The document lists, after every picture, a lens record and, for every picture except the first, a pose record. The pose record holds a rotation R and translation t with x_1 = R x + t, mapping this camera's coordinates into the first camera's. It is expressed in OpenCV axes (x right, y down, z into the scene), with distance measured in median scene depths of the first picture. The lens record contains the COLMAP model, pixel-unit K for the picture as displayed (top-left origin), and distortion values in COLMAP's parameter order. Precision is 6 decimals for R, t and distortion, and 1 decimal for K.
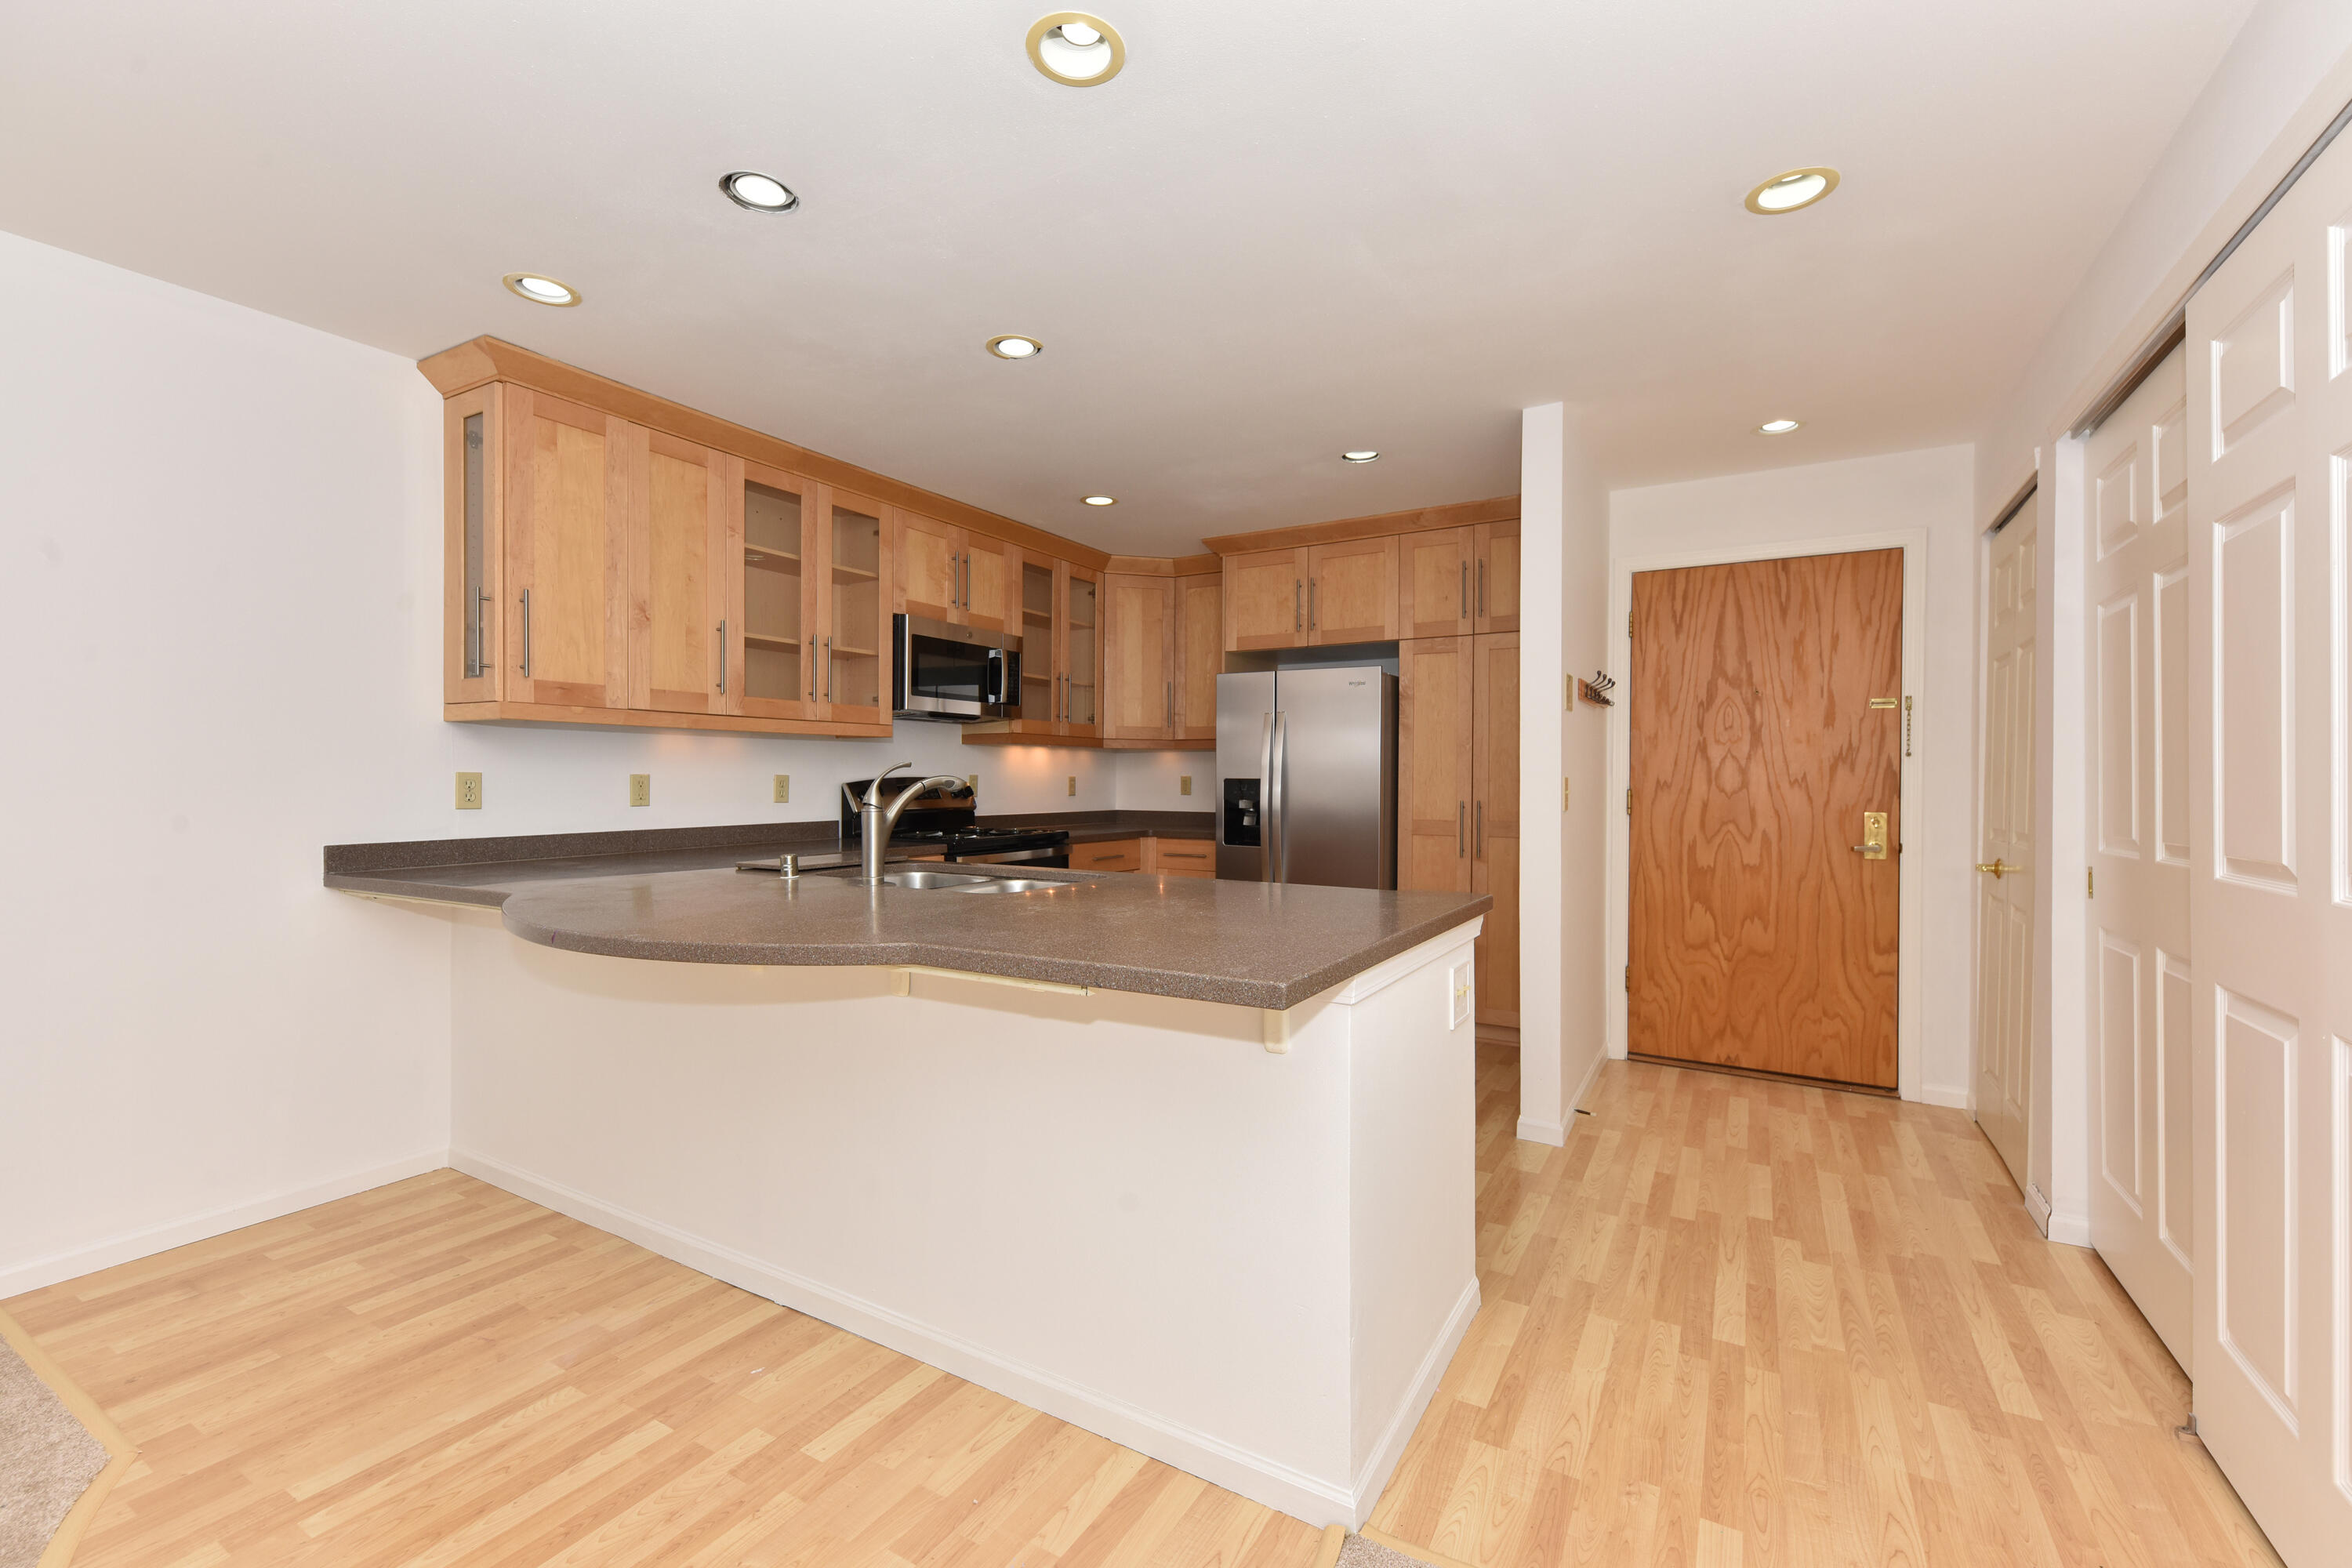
lens RADIAL K [[986.1, 0, 1179.2], [0, 986.1, 790.6], [0, 0, 1]] dist [0.000811, -0.000033]
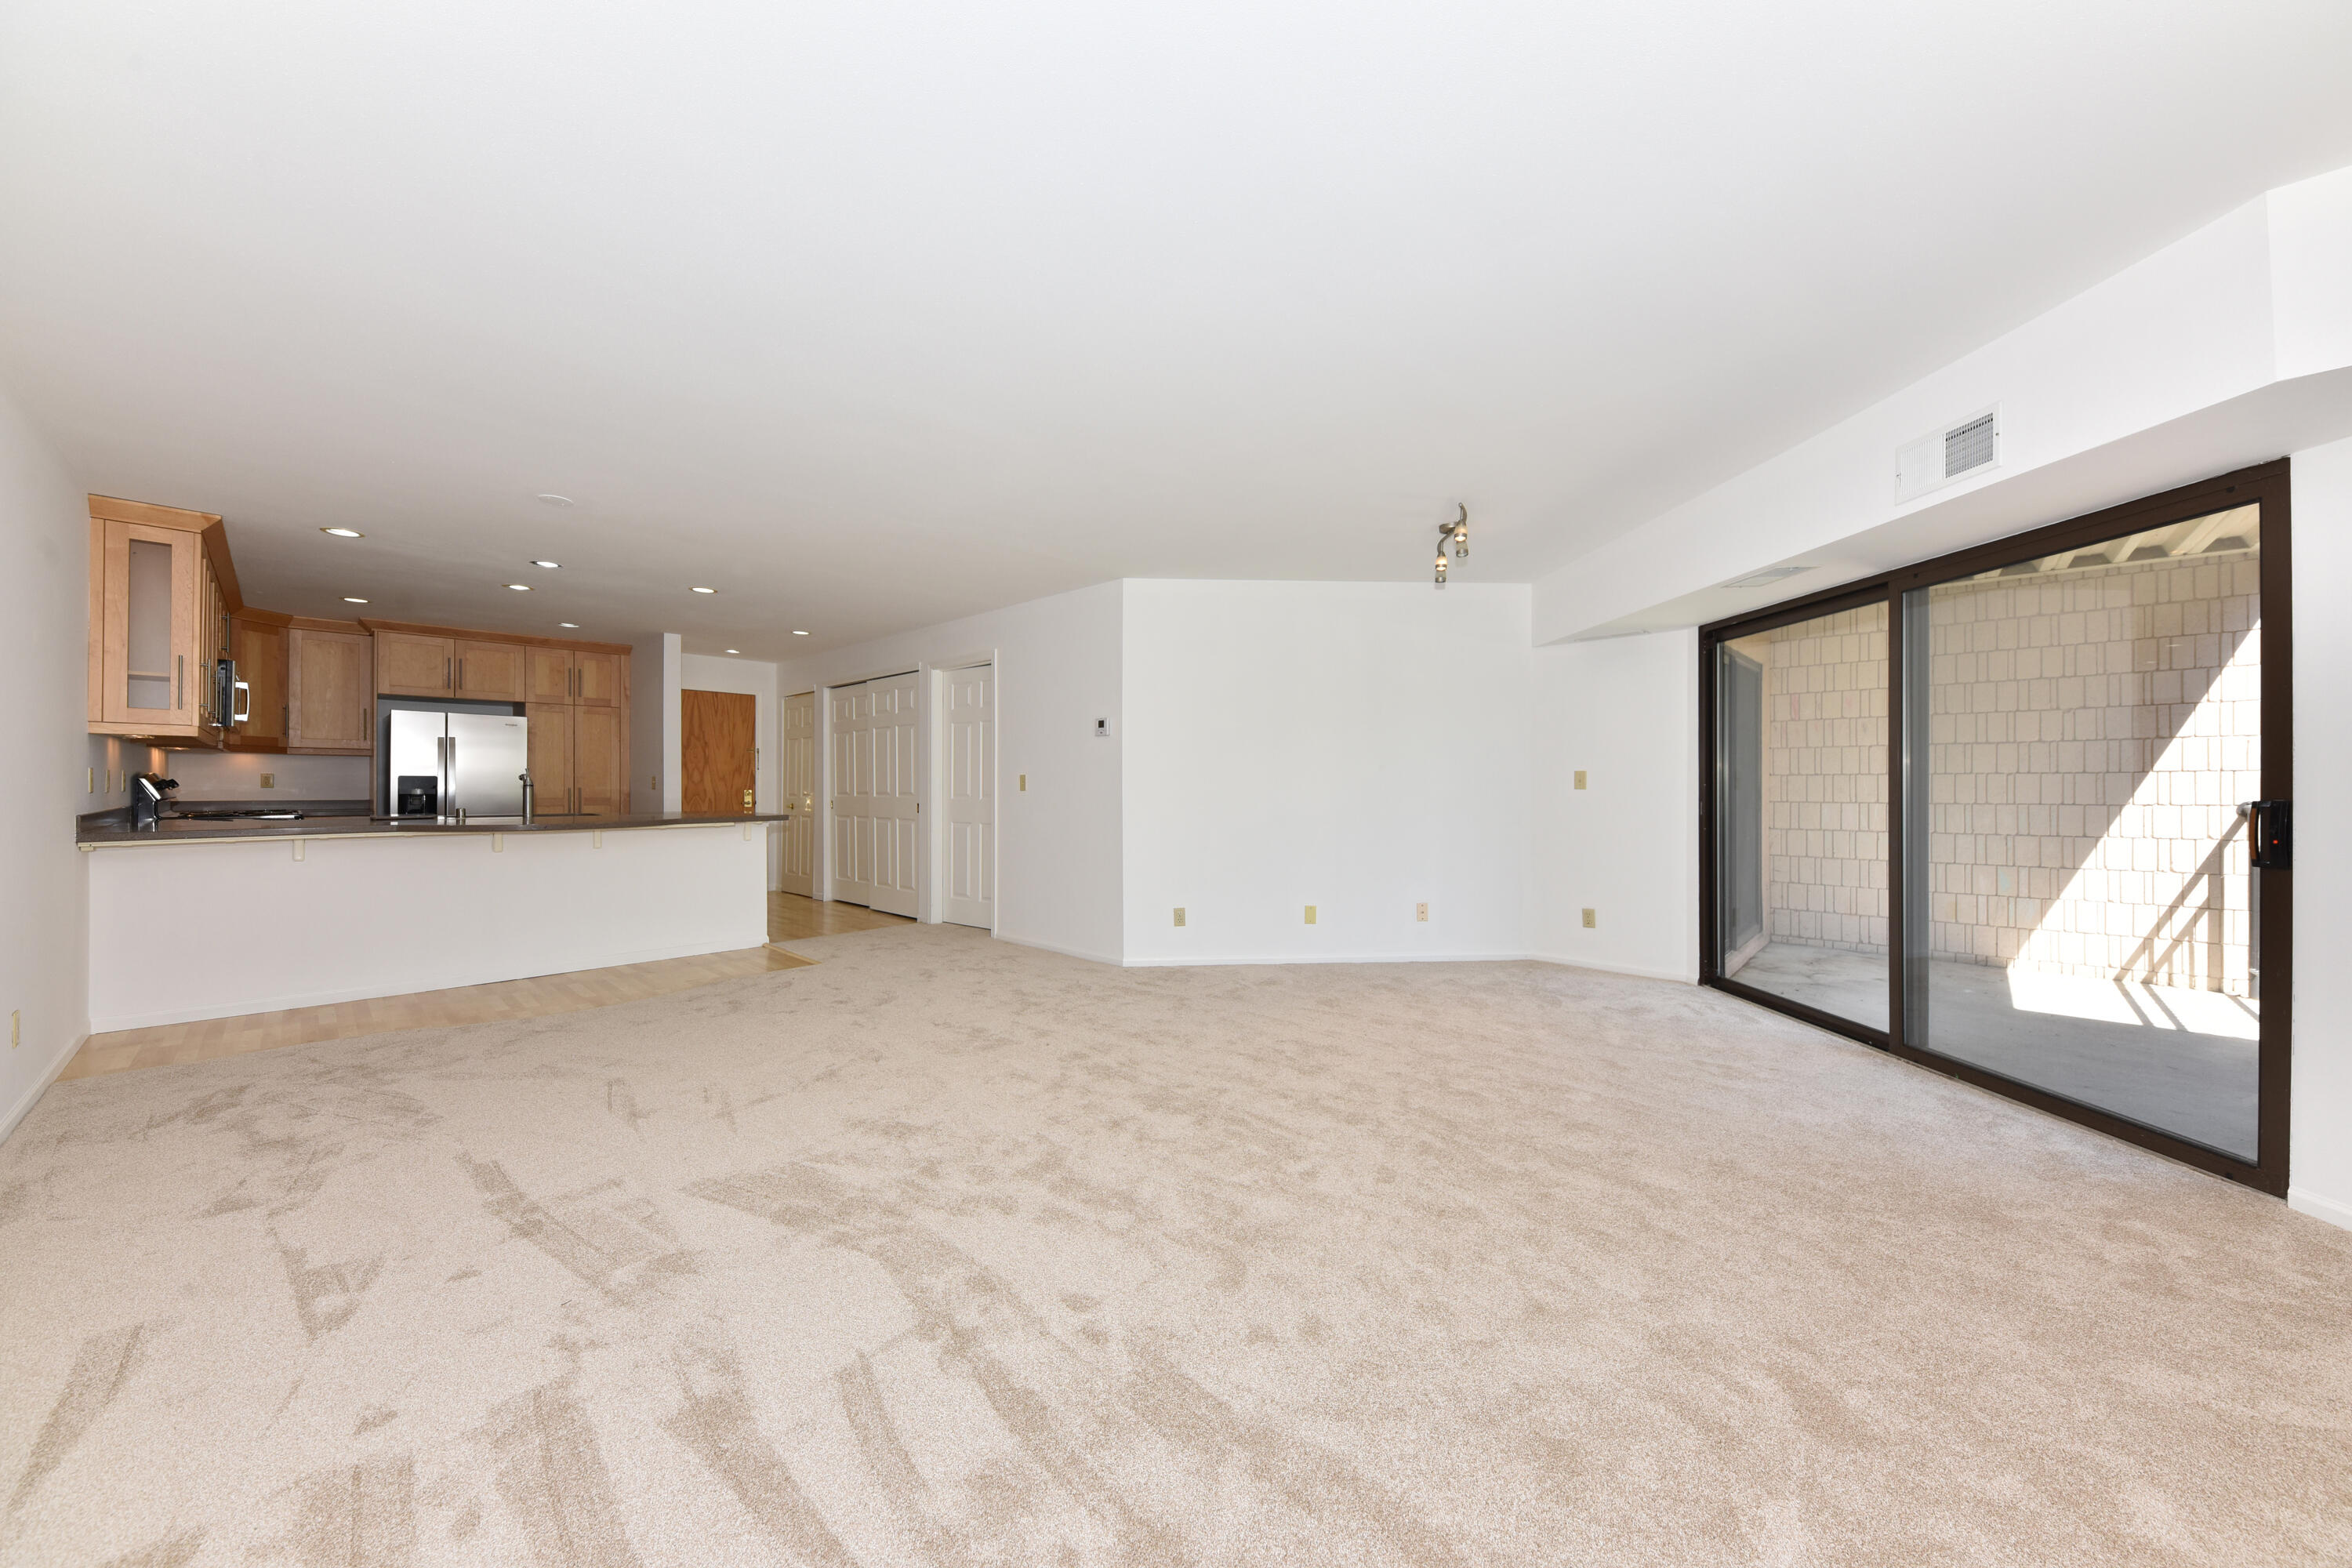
lens RADIAL K [[872.4, 0, 1179.7], [0, 872.4, 784.5], [0, 0, 1]] dist [0.000153, 0.000022]
pose [[0.243569, -0.001300, 0.969883, -1.301901], [0.004452, 0.999990, 0.000223, 0.010275], [-0.969873, 0.004264, 0.243573, -0.727839]]
